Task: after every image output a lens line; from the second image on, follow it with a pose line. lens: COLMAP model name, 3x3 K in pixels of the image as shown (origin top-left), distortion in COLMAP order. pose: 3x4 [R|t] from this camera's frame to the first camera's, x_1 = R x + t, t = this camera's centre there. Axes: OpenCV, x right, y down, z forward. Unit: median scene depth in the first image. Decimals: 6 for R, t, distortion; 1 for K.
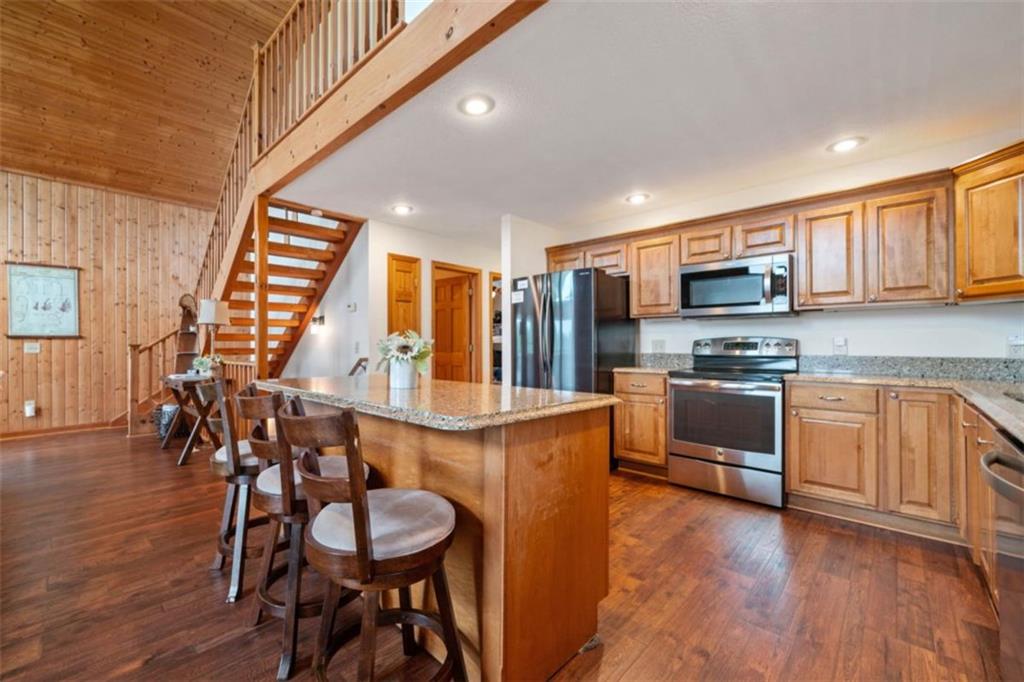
lens RADIAL K [[418.8, 0, 478.2], [0, 418.8, 342.6], [0, 0, 1]] dist [0.001219, 0.000258]
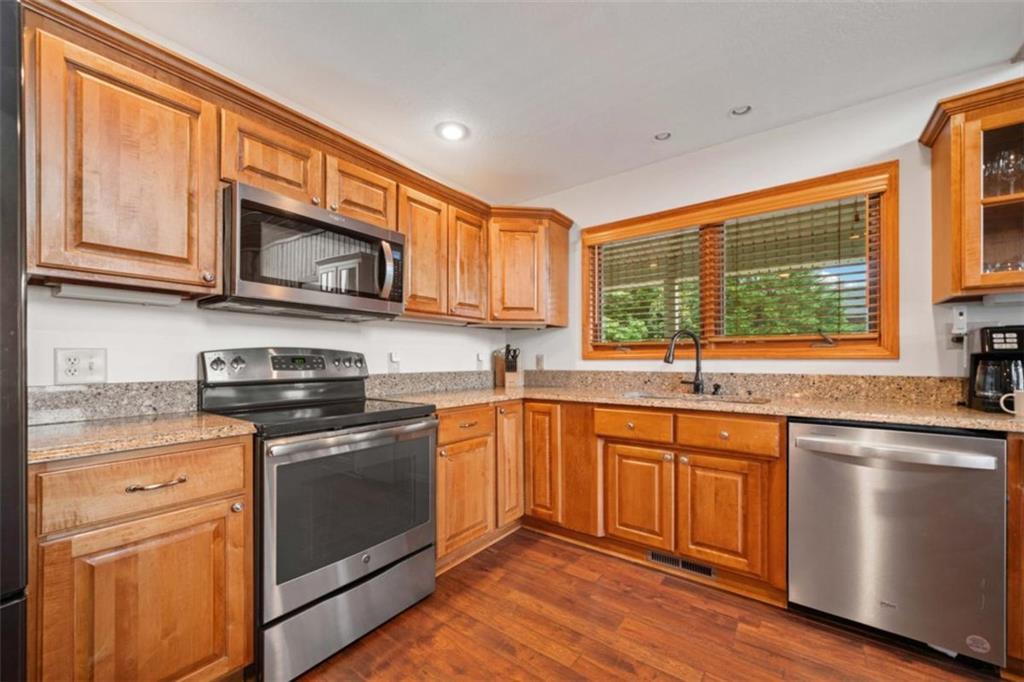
lens RADIAL K [[397.5, 0, 512.4], [0, 397.5, 358.4], [0, 0, 1]] dist [-0.000495, -0.000108]
pose [[-0.146013, 0.002794, 0.989279, 0.034247], [-0.003327, 0.999989, -0.003316, 0.002662], [-0.989277, -0.003775, -0.146002, 0.790959]]
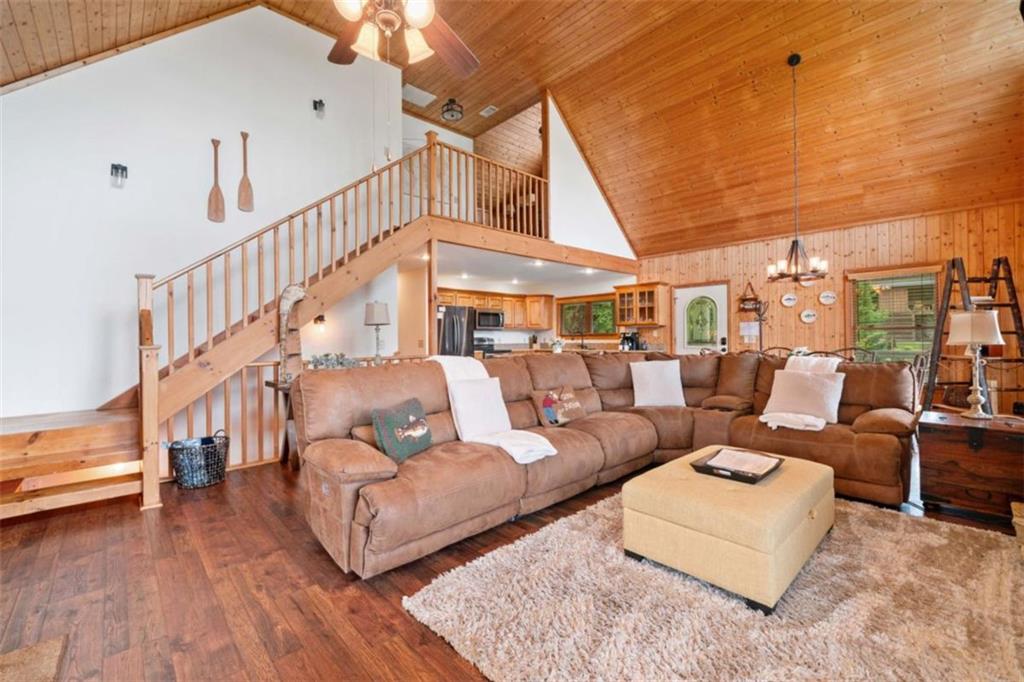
lens RADIAL K [[431.9, 0, 507.7], [0, 431.9, 337.4], [0, 0, 1]] dist [0.001054, 0.000210]
pose [[0.040926, -0.000921, 0.999162, -2.091674], [0.005252, 0.999986, 0.000706, -0.015522], [-0.999148, 0.005219, 0.040930, 0.729685]]
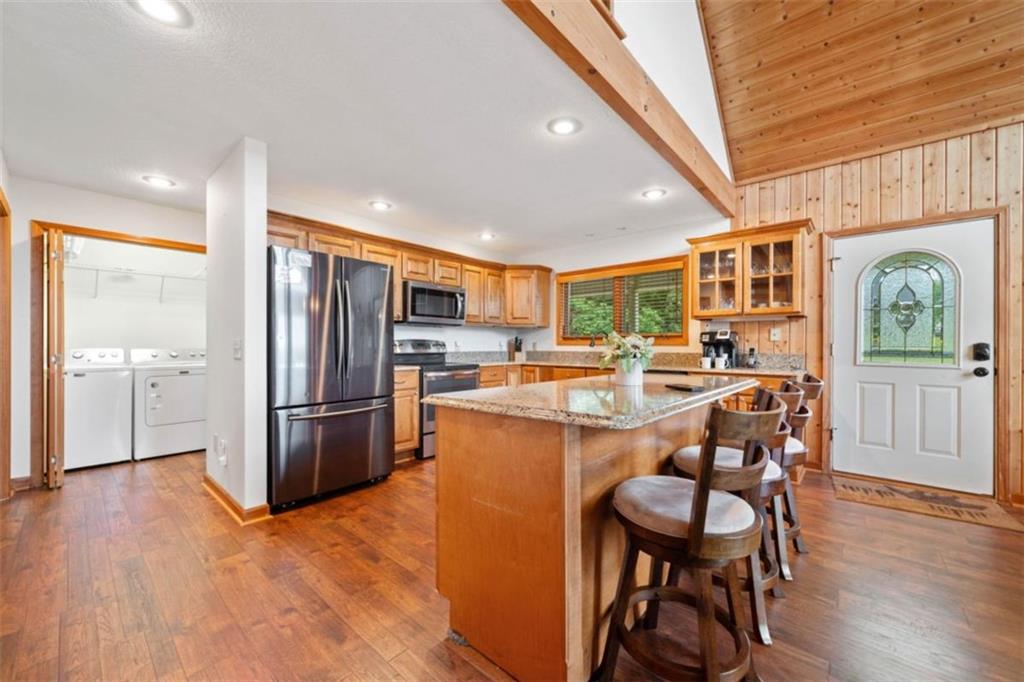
lens RADIAL K [[395.4, 0, 512.5], [0, 395.4, 344.2], [0, 0, 1]] dist [0.000171, 0.000309]
pose [[-0.066882, 0.001527, 0.997760, -0.675795], [-0.006830, 0.999975, -0.001988, 0.002580], [-0.997738, -0.006948, -0.066870, 0.793496]]
